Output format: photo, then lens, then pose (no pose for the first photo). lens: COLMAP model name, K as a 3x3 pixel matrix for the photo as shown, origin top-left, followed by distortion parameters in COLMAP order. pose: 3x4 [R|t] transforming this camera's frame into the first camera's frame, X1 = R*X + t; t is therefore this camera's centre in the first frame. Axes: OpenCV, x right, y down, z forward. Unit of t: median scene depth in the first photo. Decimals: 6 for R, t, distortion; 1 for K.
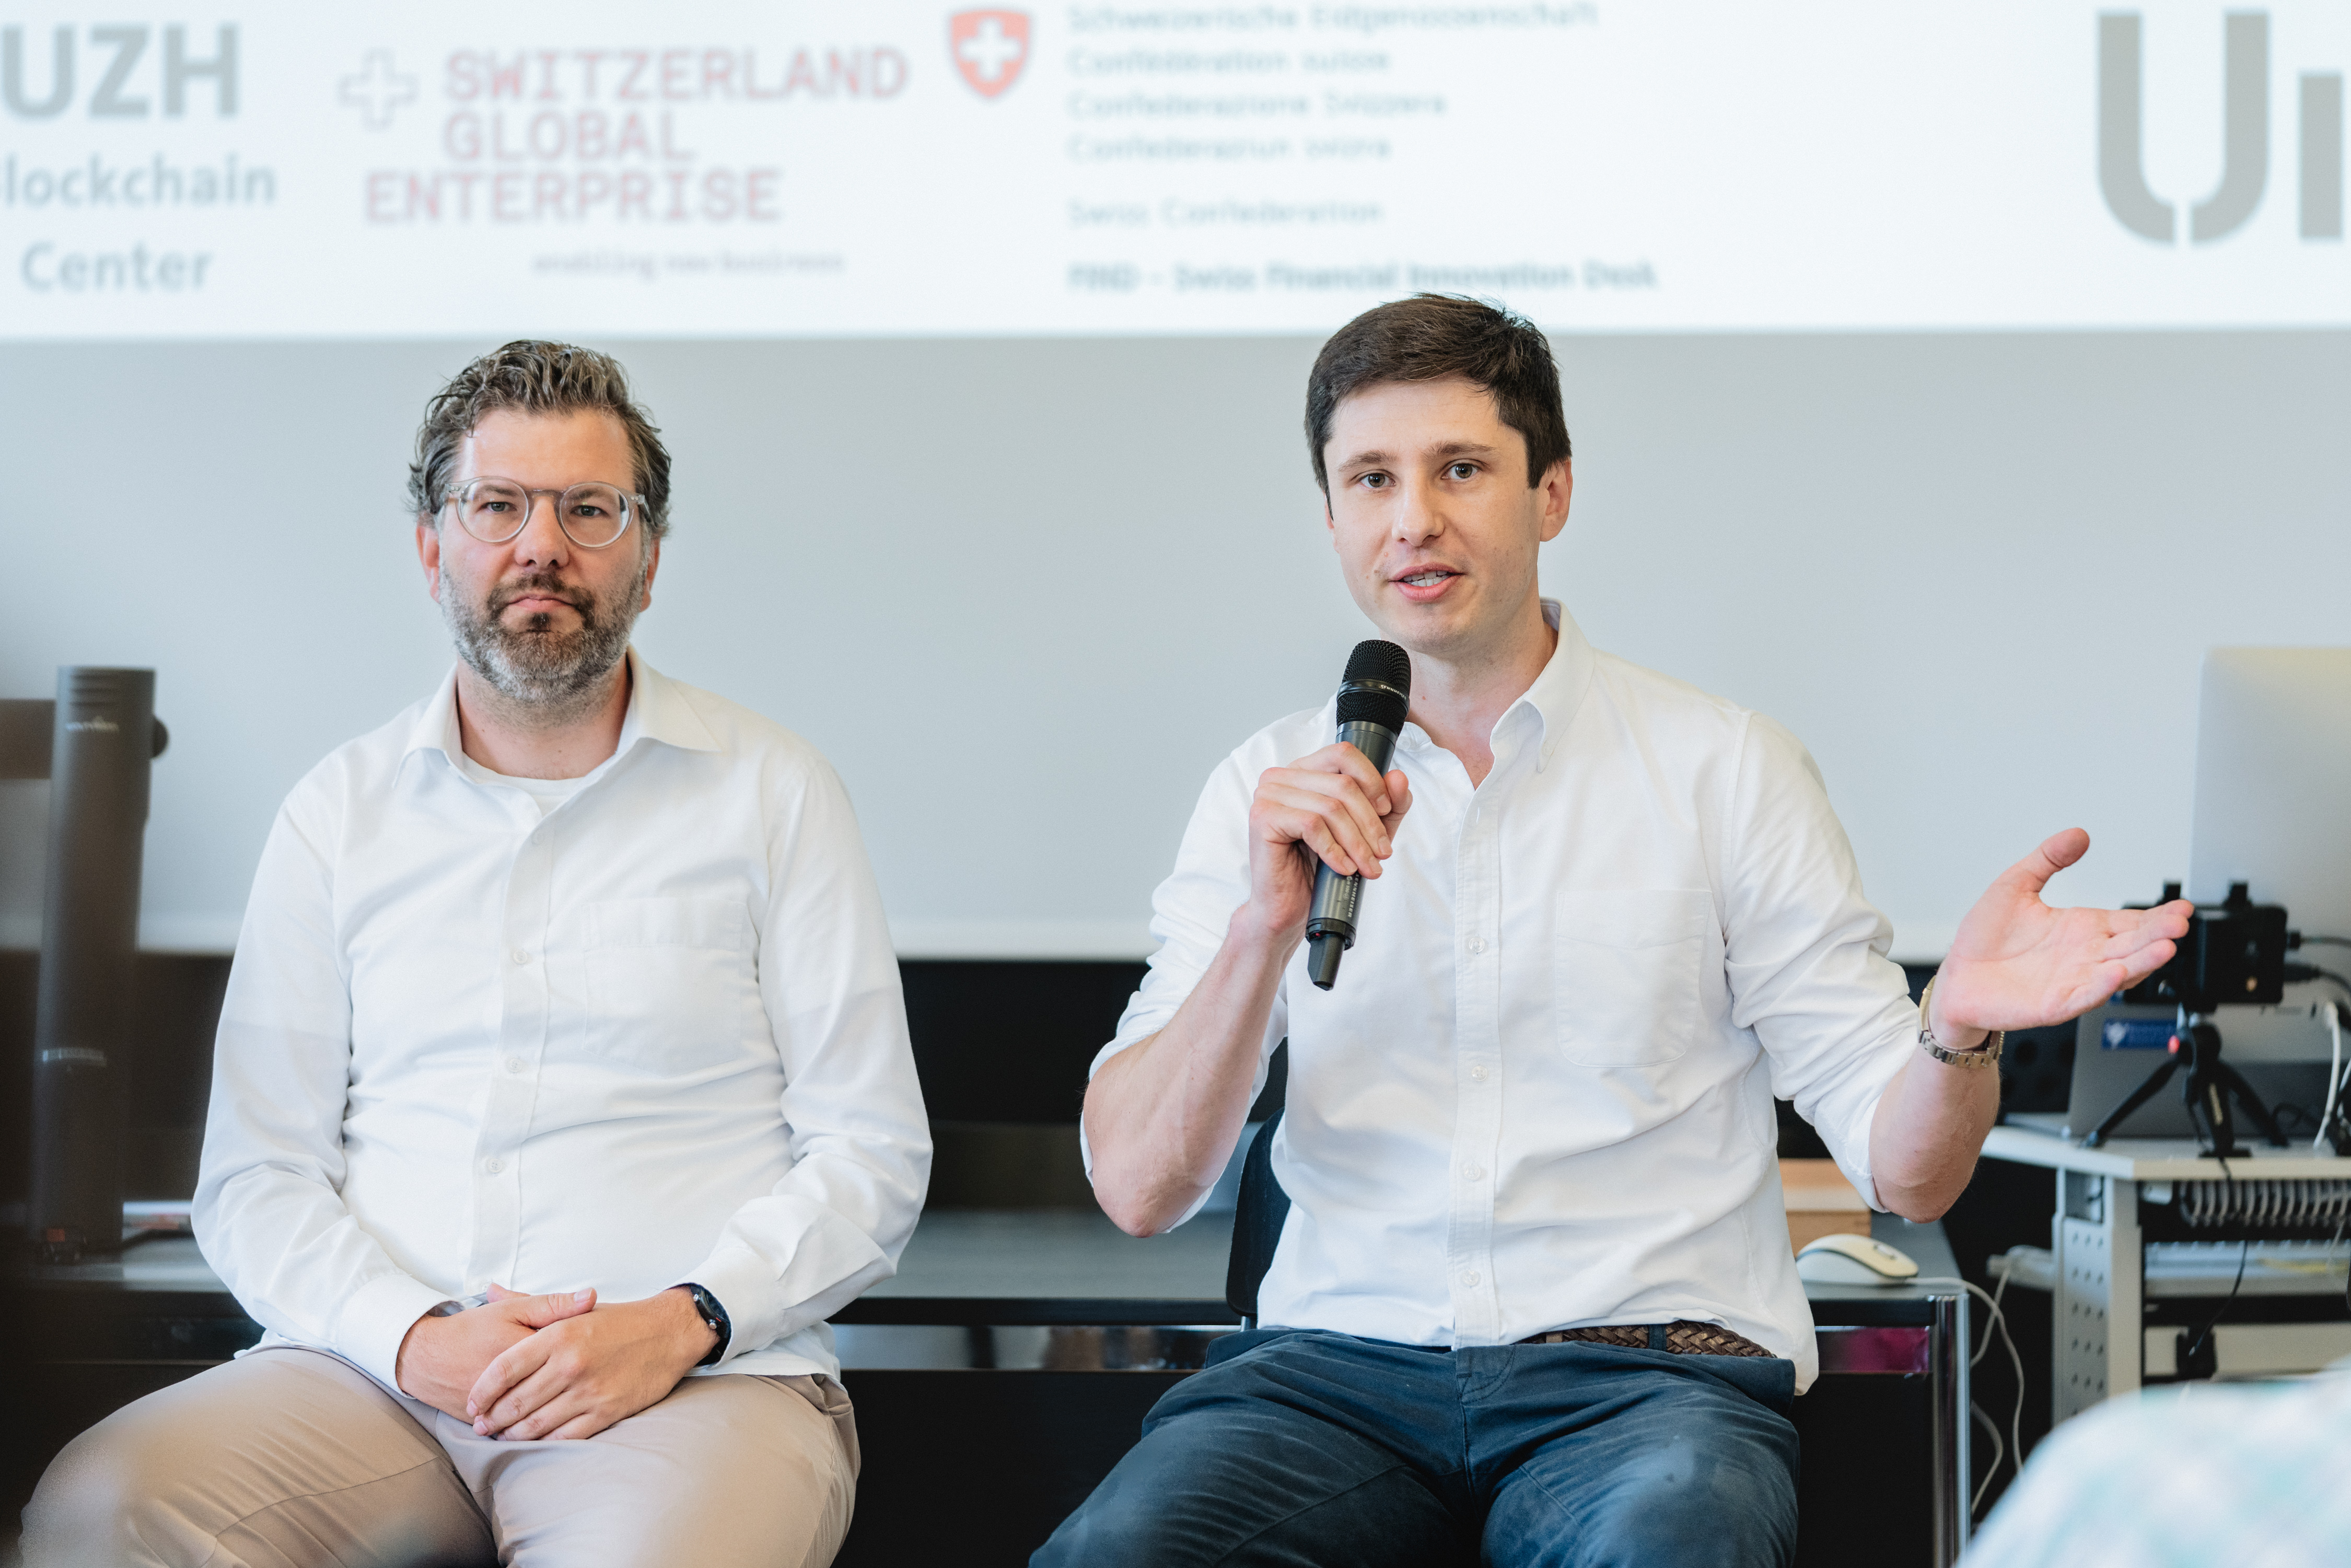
lens RADIAL K [[6340.8, 0, 1175.5], [0, 6340.8, 784.0], [0, 0, 1]] dist [0.041768, -0.748724]
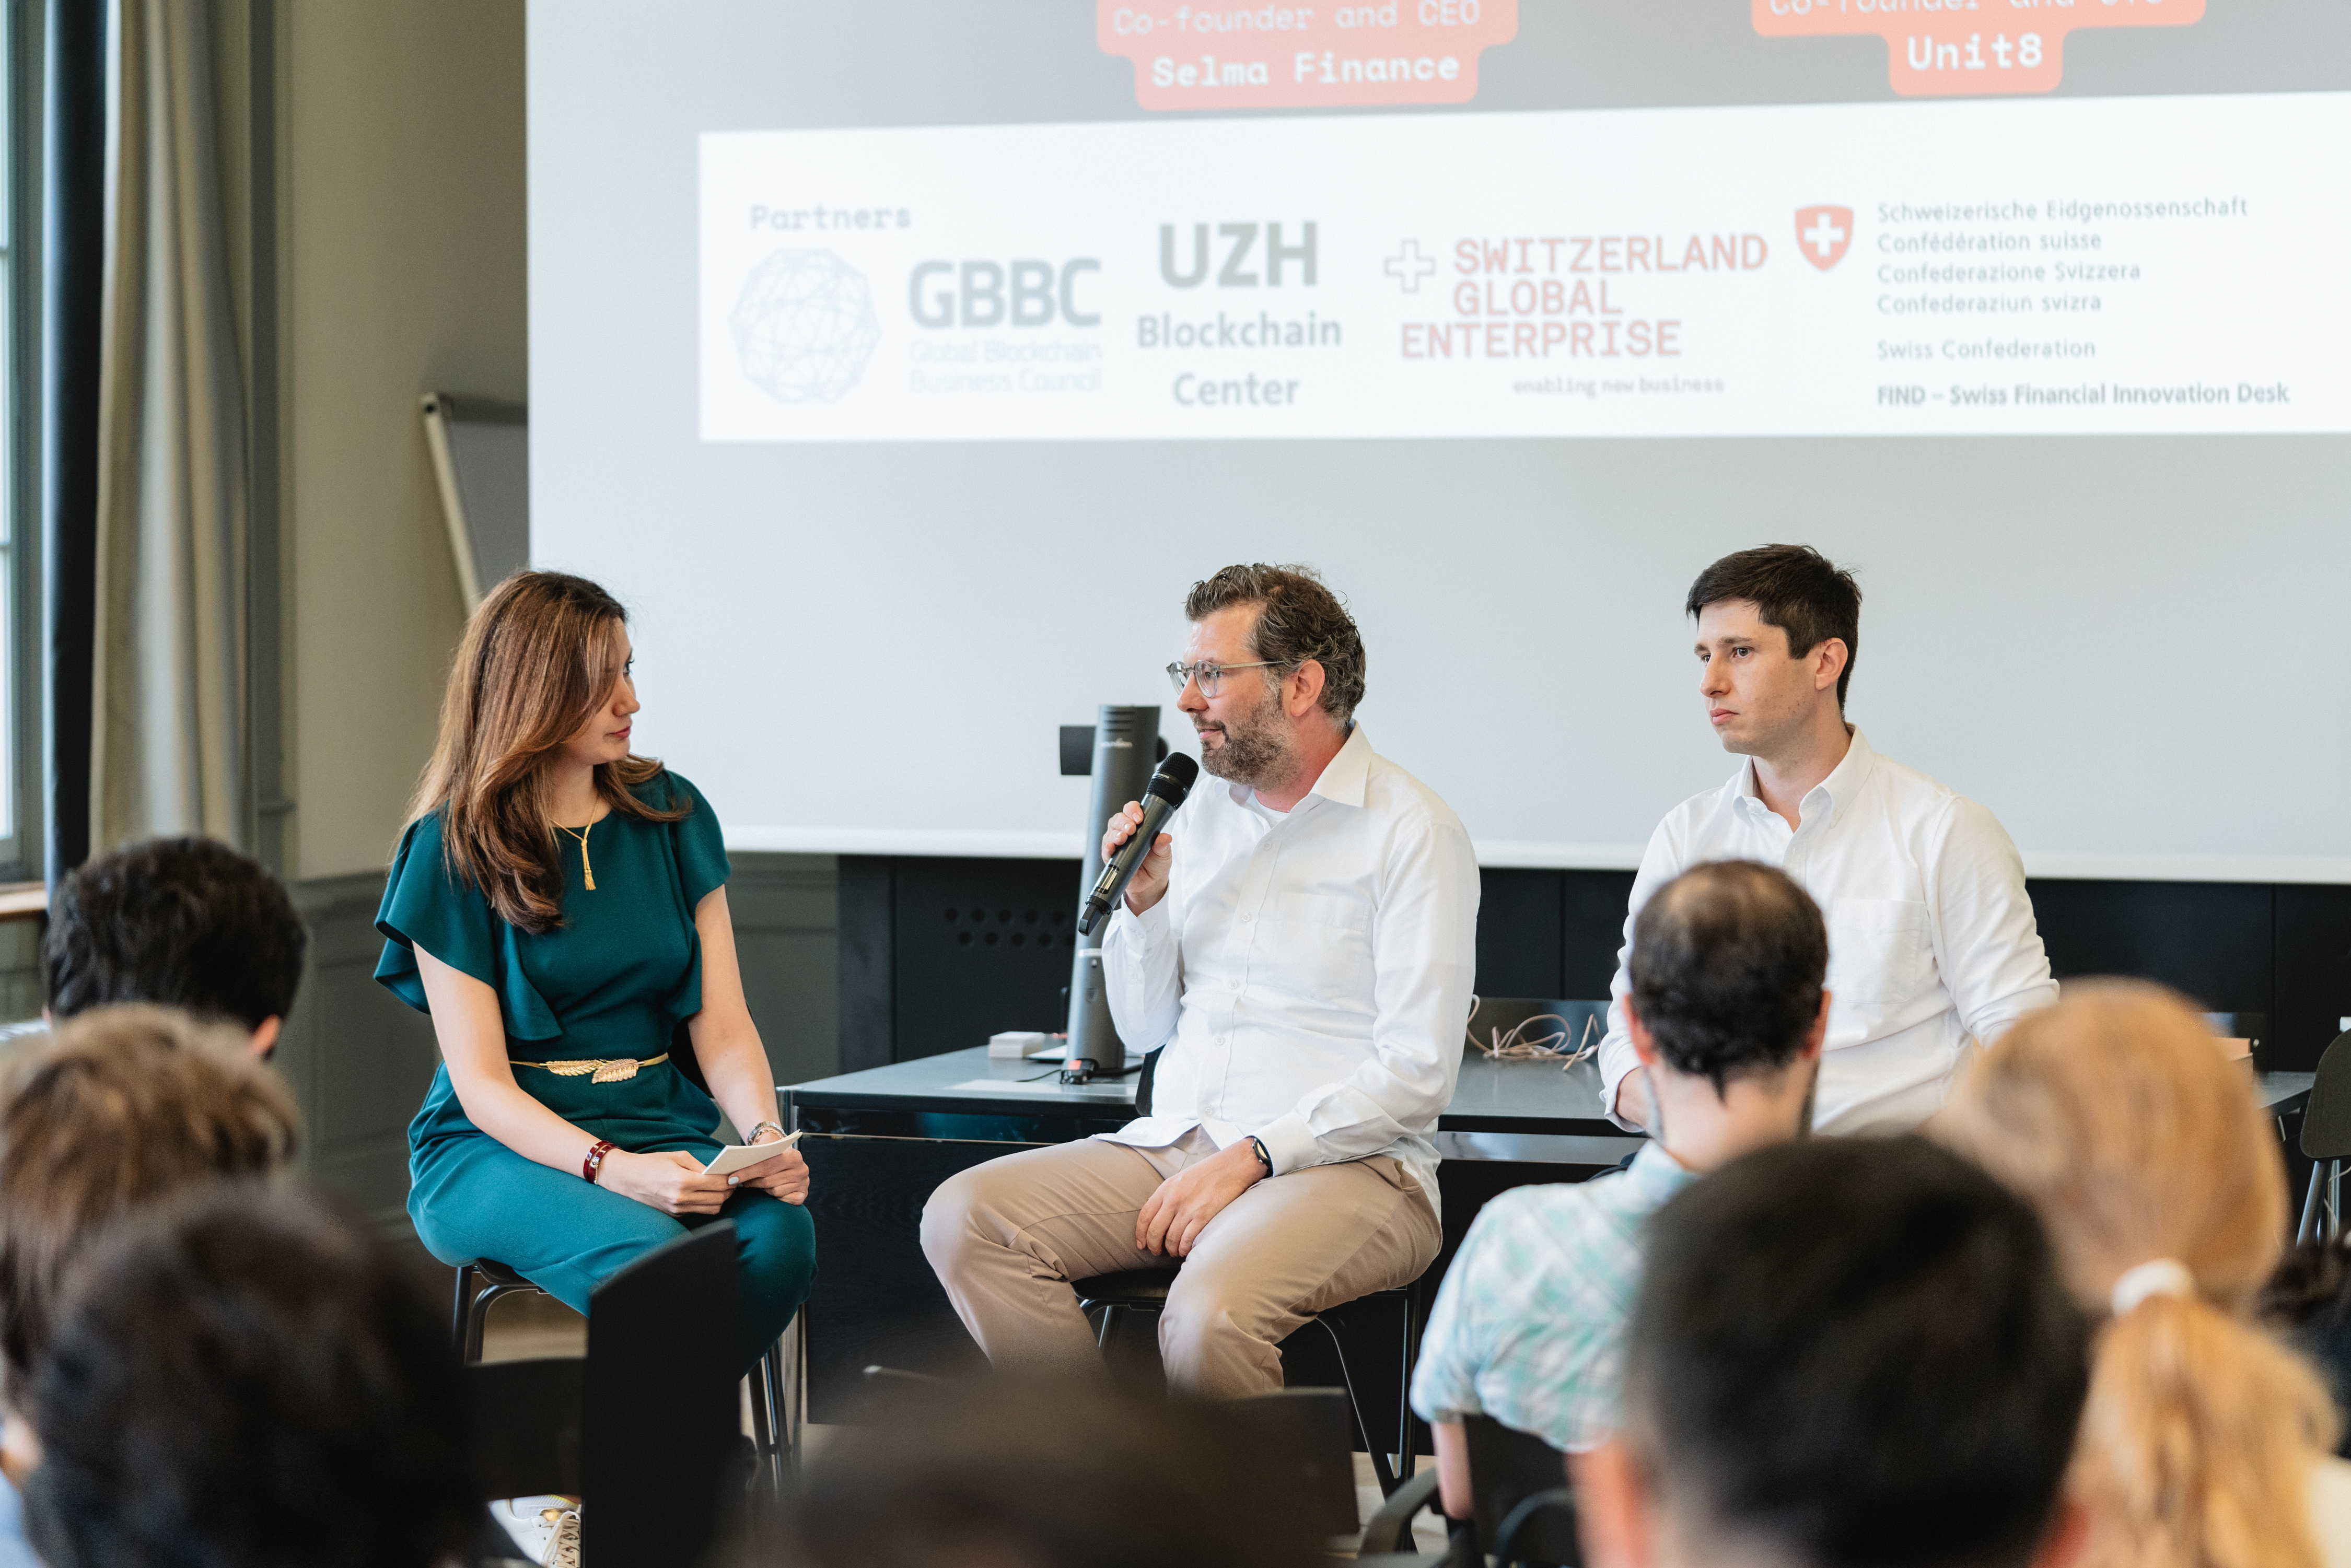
lens RADIAL K [[6556.2, 0, 1137.3], [0, 6556.2, 780.9], [0, 0, 1]] dist [-0.020801, -0.010214]
pose [[0.961556, 0.008255, -0.274484, 0.225818], [0.002150, 0.999291, 0.037587, -0.048969], [0.274600, -0.036732, 0.960857, -0.454518]]
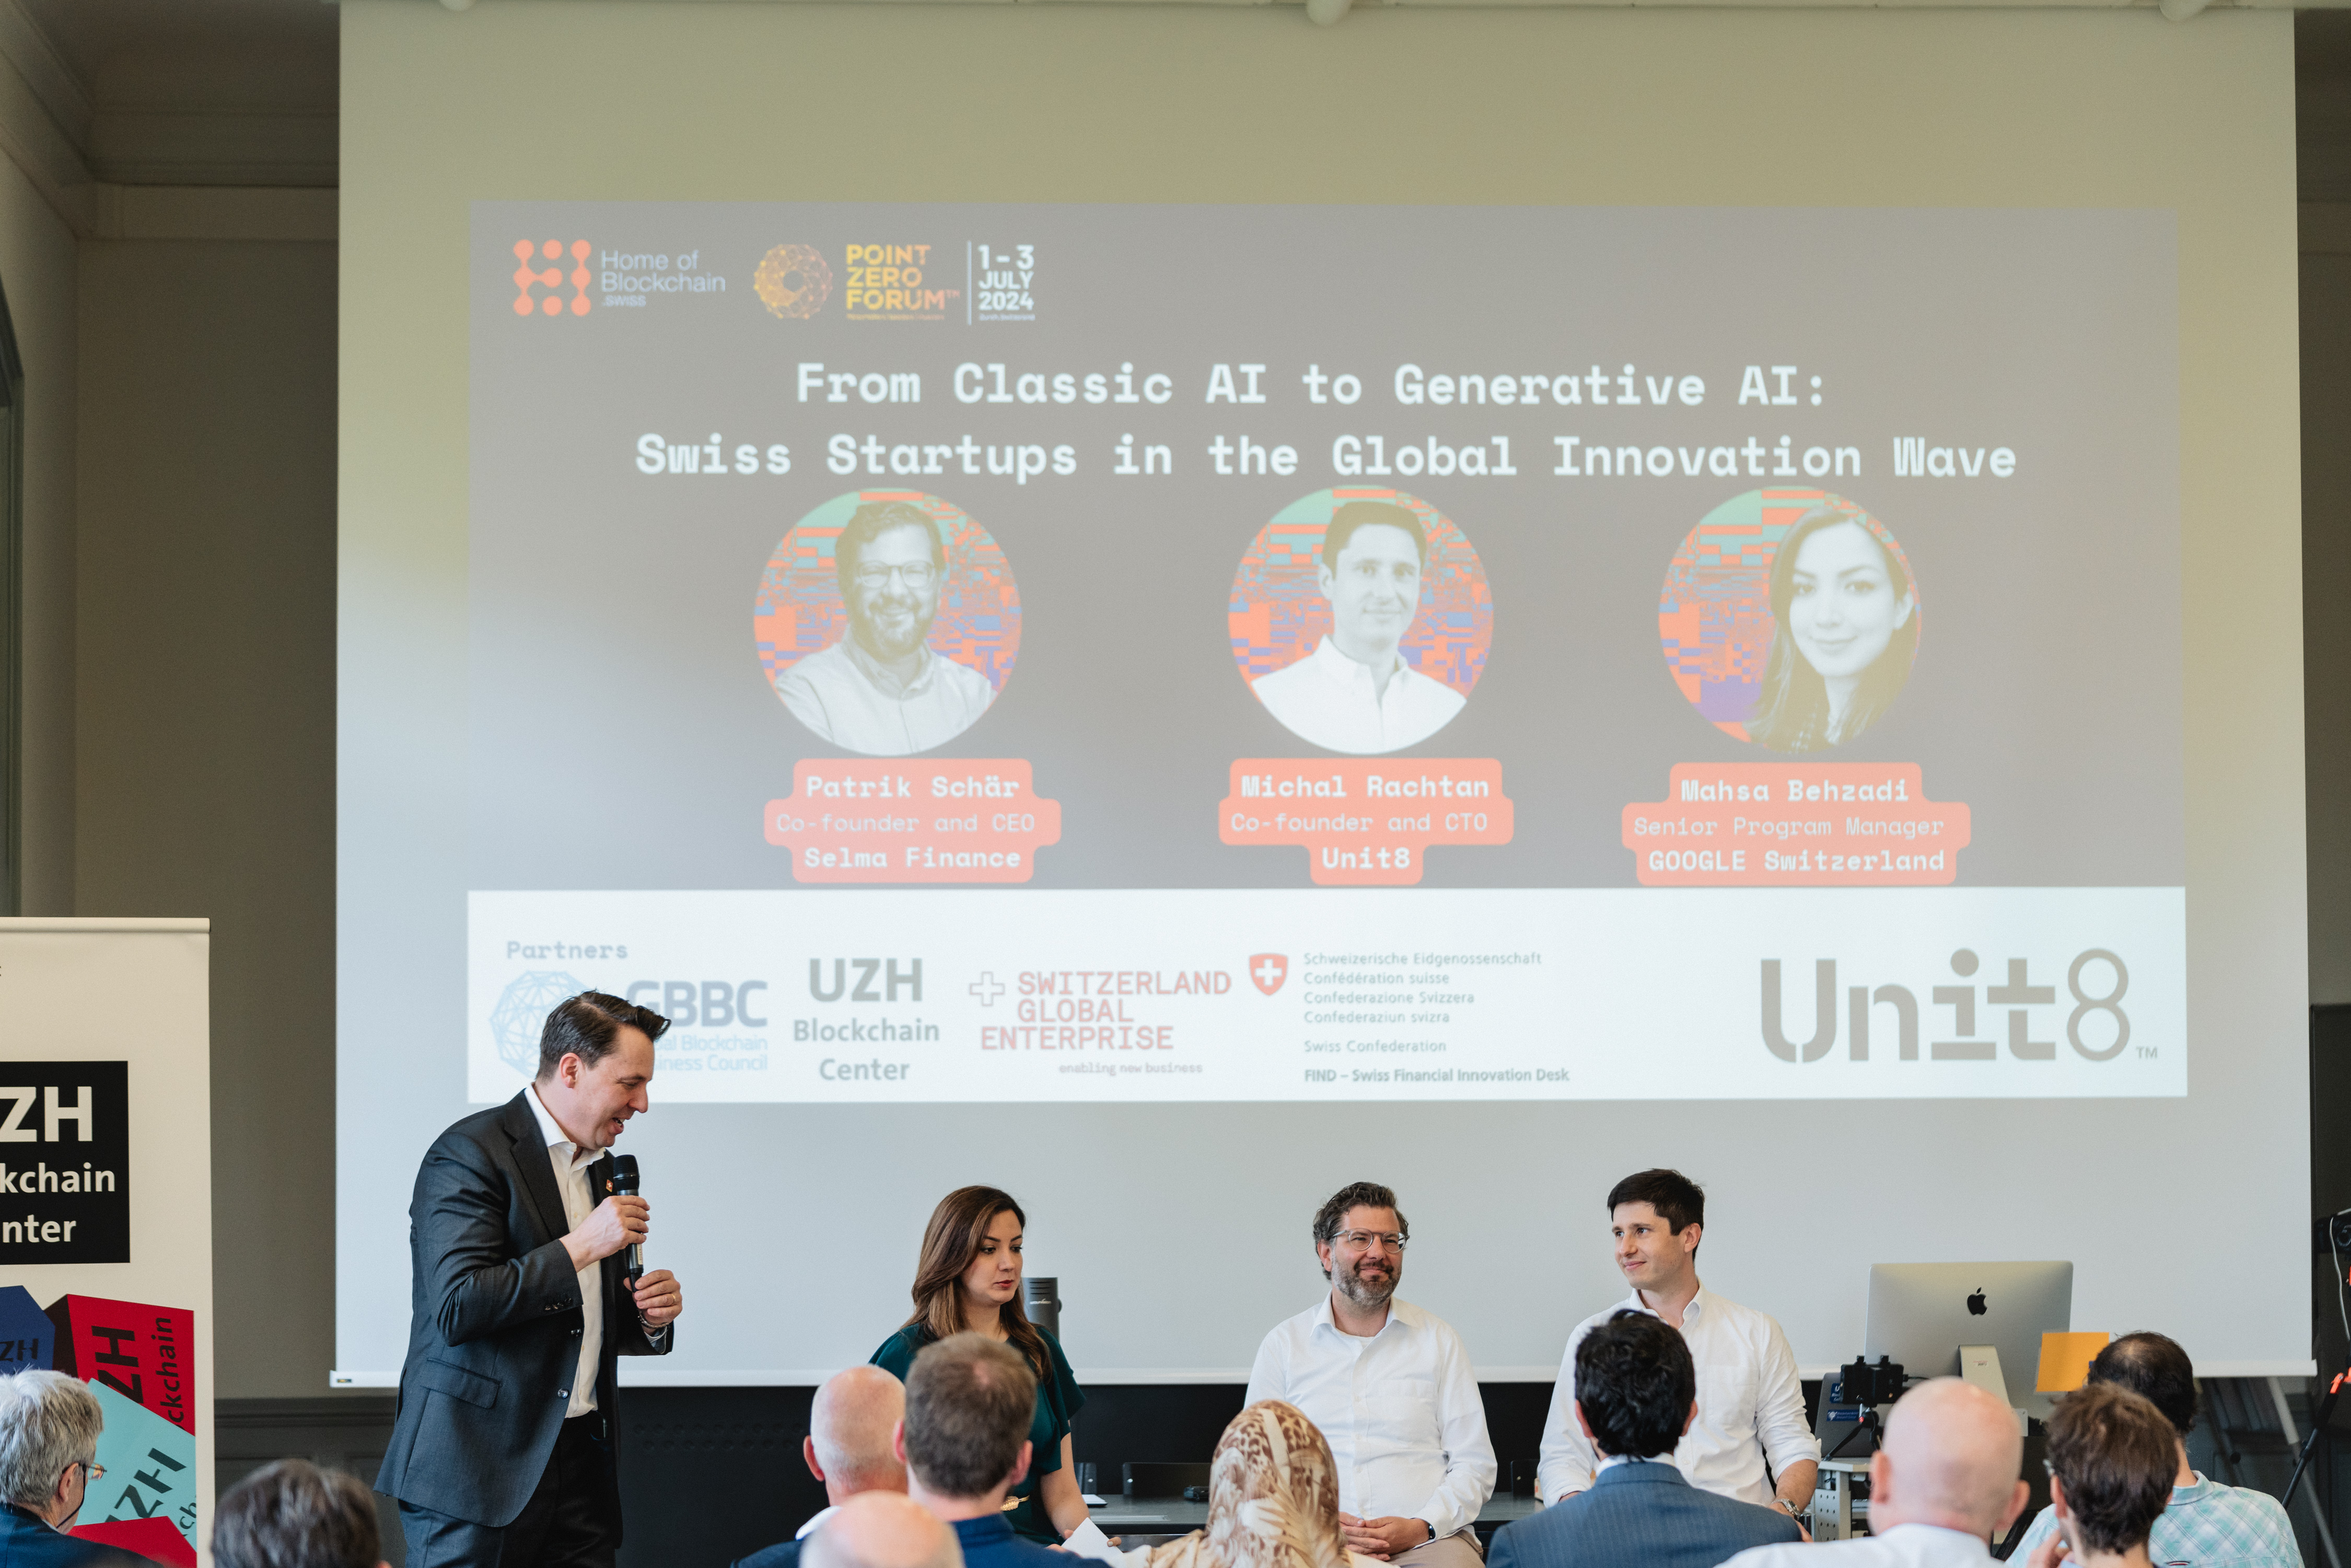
lens RADIAL K [[6113.9, 0, 1175.5], [0, 6113.9, 784.0], [0, 0, 1]] dist [0.005789, -0.902610]
pose [[0.989362, 0.003055, 0.145443, -0.370321], [0.005922, 0.998105, -0.061248, -0.050842], [-0.145355, 0.061458, 0.987469, -1.101366]]
